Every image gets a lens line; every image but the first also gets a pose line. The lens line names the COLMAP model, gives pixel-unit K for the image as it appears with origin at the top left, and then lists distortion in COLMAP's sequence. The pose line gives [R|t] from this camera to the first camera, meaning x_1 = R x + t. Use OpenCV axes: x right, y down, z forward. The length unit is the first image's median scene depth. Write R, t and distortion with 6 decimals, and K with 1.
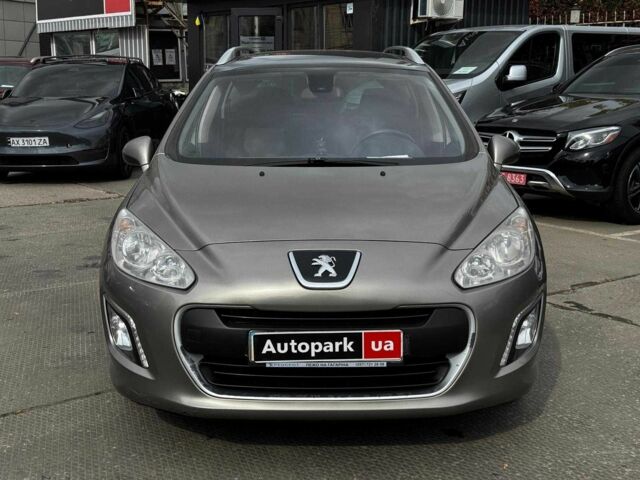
lens RADIAL K [[919.3, 0, 321.2], [0, 919.3, 214.9], [0, 0, 1]] dist [0.134710, 0.024424]
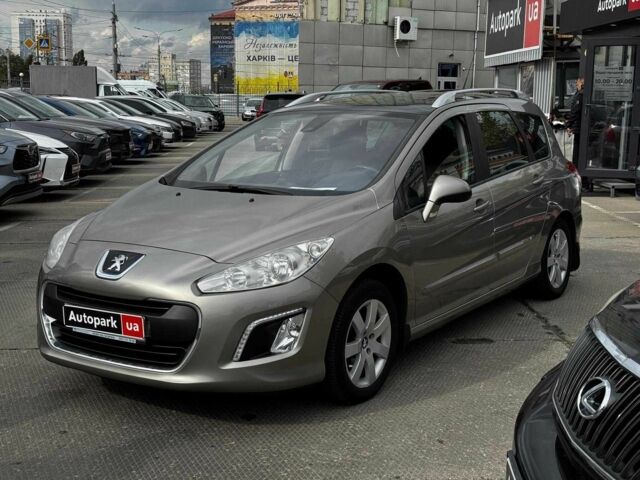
lens RADIAL K [[919.3, 0, 321.2], [0, 919.3, 214.9], [0, 0, 1]] dist [0.134710, 0.024424]
pose [[0.821253, 0.074413, -0.565691, 1.019934], [-0.089427, 0.995993, 0.001190, -0.042596], [0.563513, 0.049611, 0.824616, 0.053950]]
